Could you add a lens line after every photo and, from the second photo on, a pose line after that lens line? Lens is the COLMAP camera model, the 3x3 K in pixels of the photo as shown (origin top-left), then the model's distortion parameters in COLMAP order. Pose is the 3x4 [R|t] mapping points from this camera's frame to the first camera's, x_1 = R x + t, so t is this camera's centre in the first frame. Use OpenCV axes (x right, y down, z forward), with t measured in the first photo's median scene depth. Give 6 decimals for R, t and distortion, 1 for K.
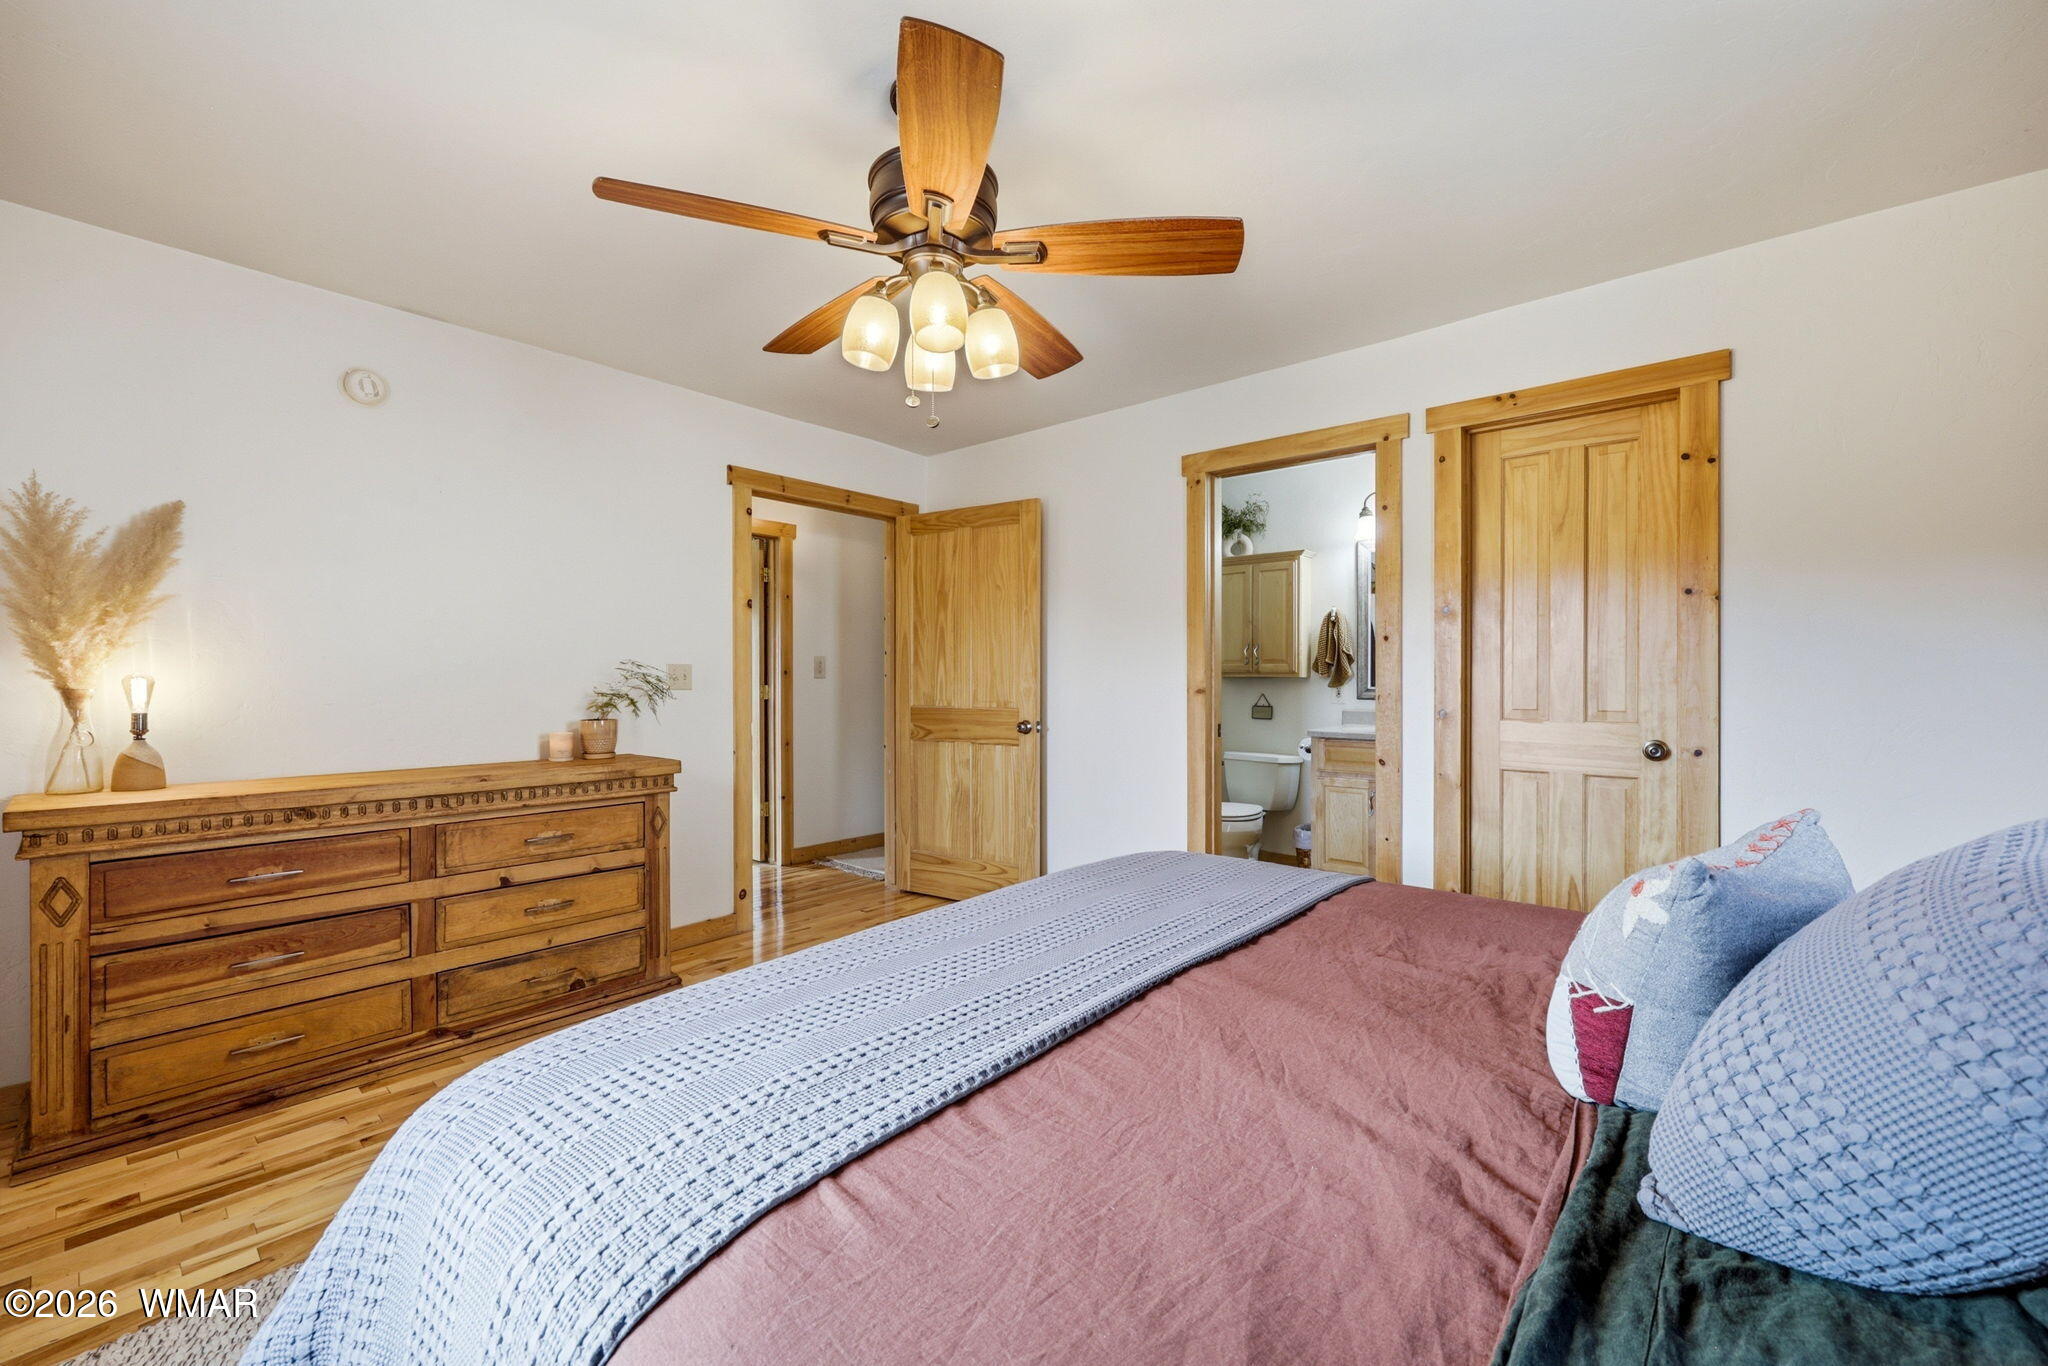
lens RADIAL K [[833.2, 0, 1028.8], [0, 833.2, 683.6], [0, 0, 1]] dist [-0.000193, 0.000016]
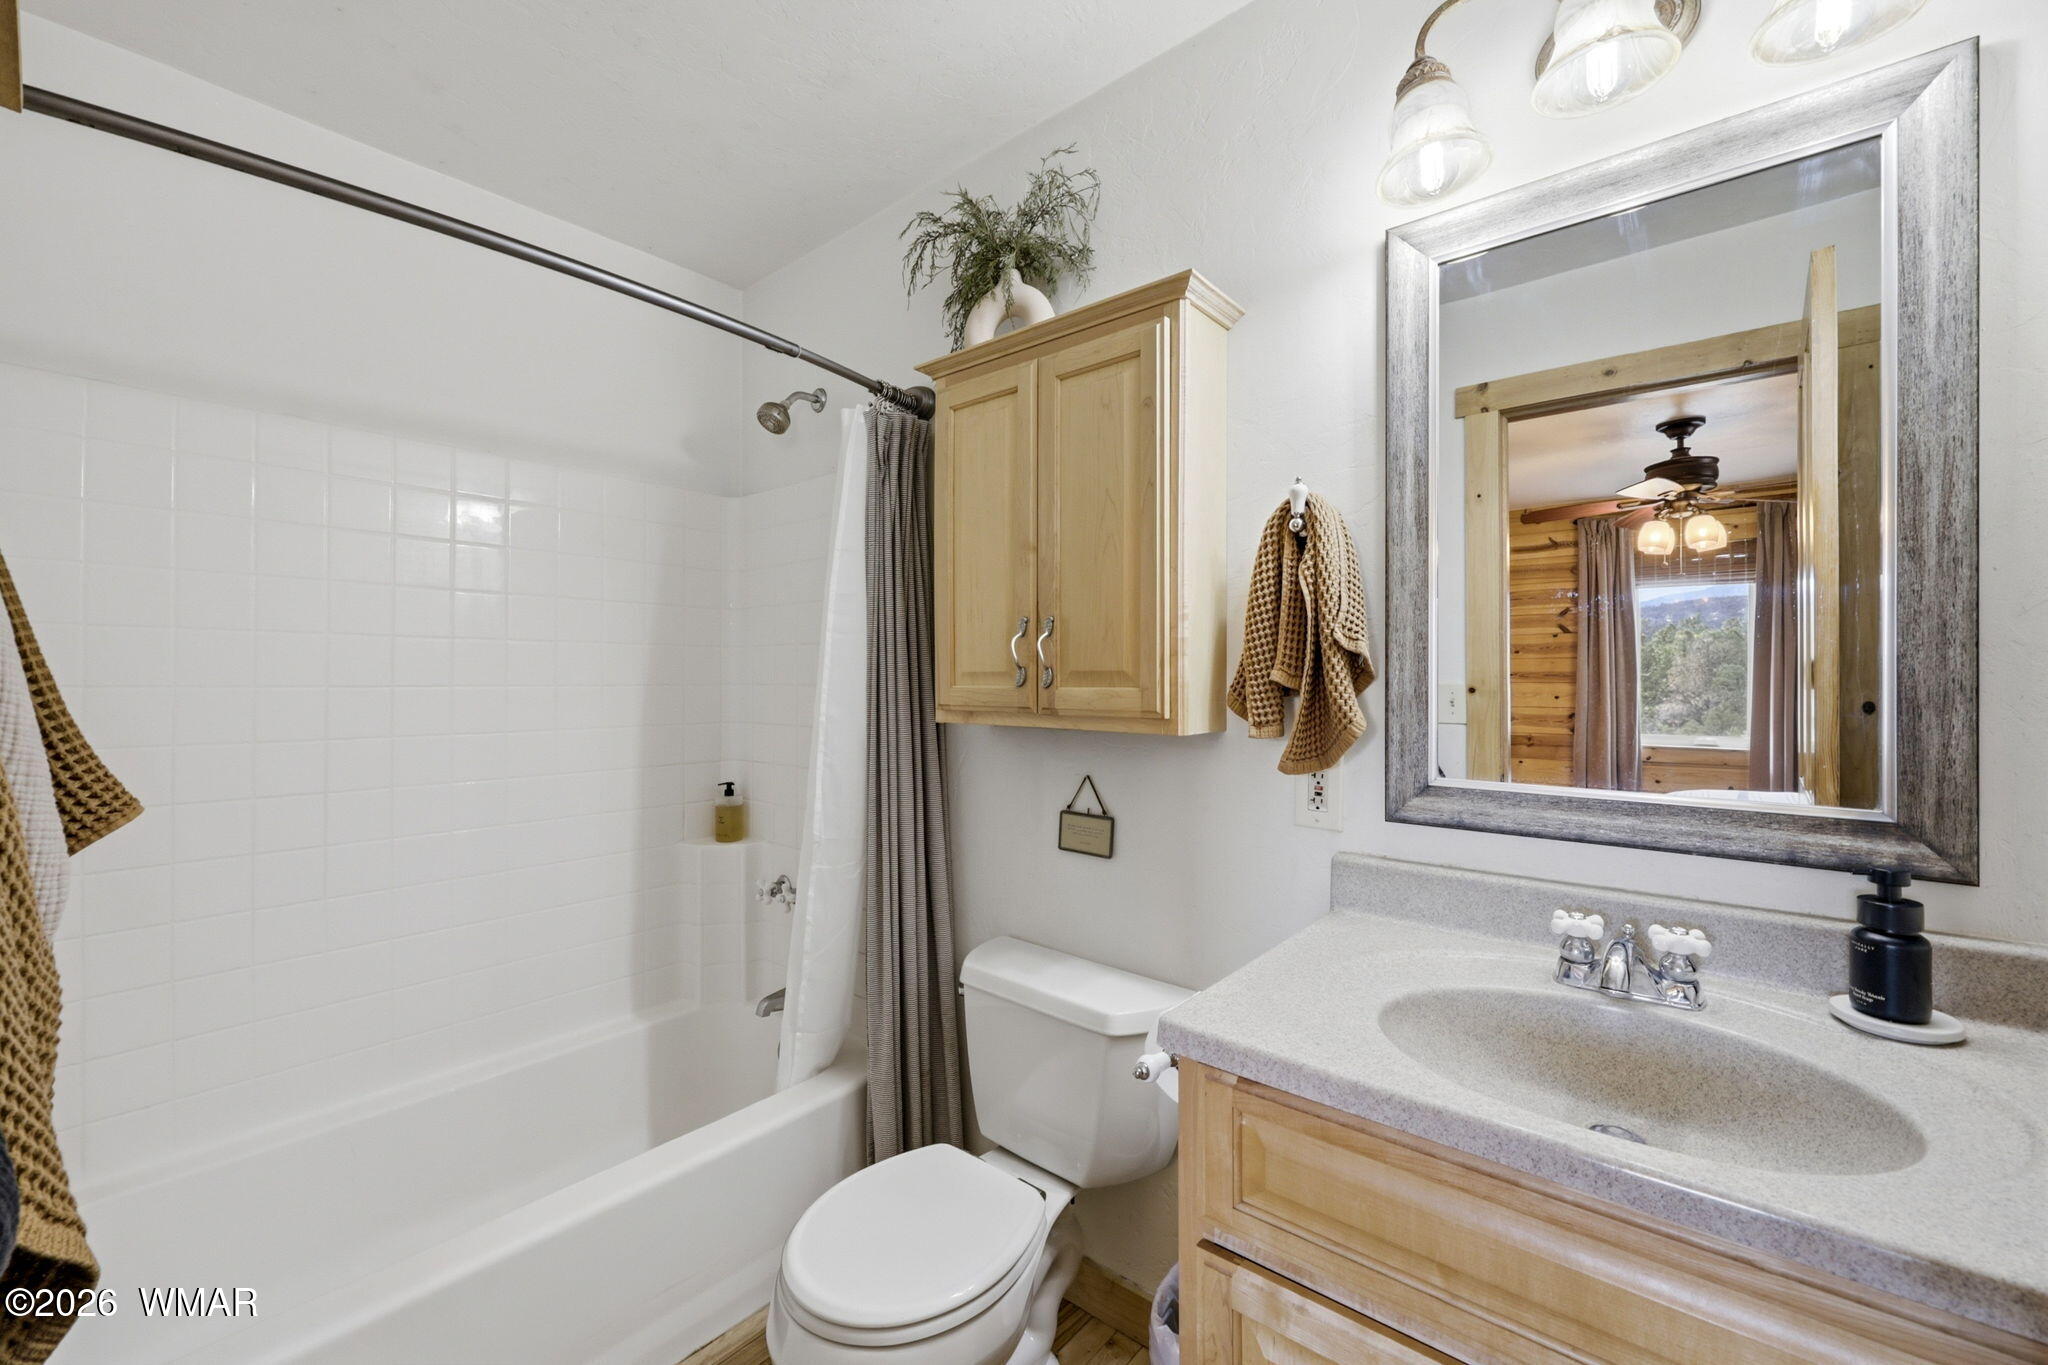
lens RADIAL K [[833.2, 0, 1018.6], [0, 833.2, 678.1], [0, 0, 1]] dist [-0.000193, 0.000016]
pose [[0.999844, -0.002663, -0.017484, 0.274136], [0.002645, 0.999996, -0.001103, -0.026619], [0.017487, 0.001057, 0.999847, 0.713060]]
